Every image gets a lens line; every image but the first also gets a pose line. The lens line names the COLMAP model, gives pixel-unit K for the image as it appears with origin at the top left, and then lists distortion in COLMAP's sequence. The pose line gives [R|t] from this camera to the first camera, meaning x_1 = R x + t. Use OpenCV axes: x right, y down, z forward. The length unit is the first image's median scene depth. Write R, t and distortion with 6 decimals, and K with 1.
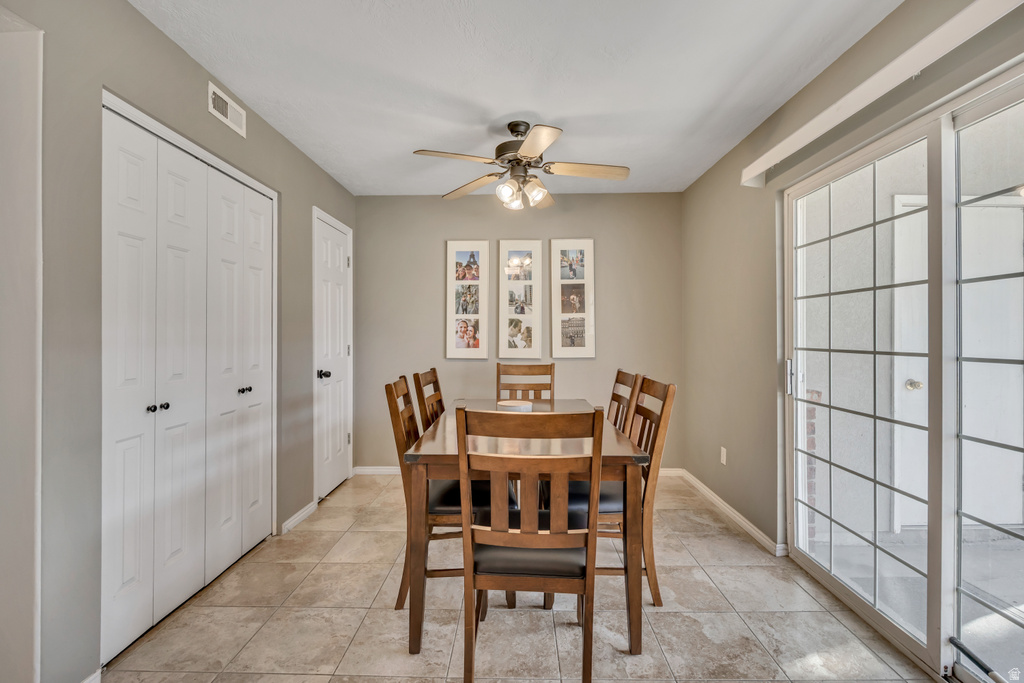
lens RADIAL K [[461.0, 0, 509.8], [0, 461.0, 327.5], [0, 0, 1]] dist [-0.011324, -0.000006]
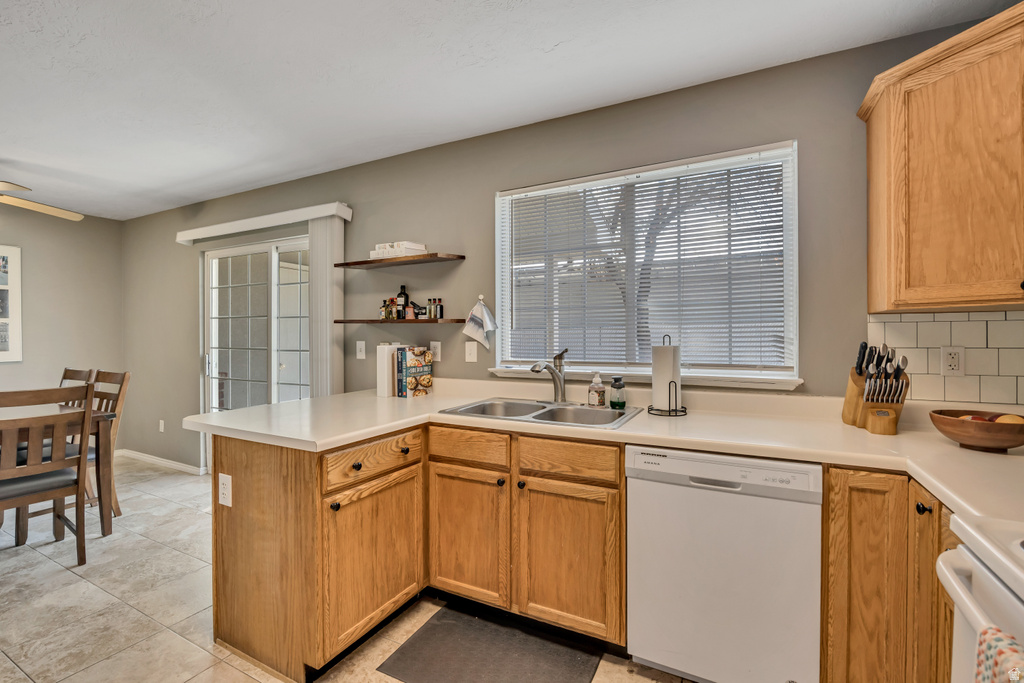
lens RADIAL K [[461.0, 0, 509.8], [0, 461.0, 339.9], [0, 0, 1]] dist [-0.011324, -0.000006]
pose [[0.453144, -0.008631, 0.891396, -0.382392], [-0.013793, 0.999766, 0.016693, -0.026265], [-0.891331, -0.019859, 0.452918, -0.739576]]
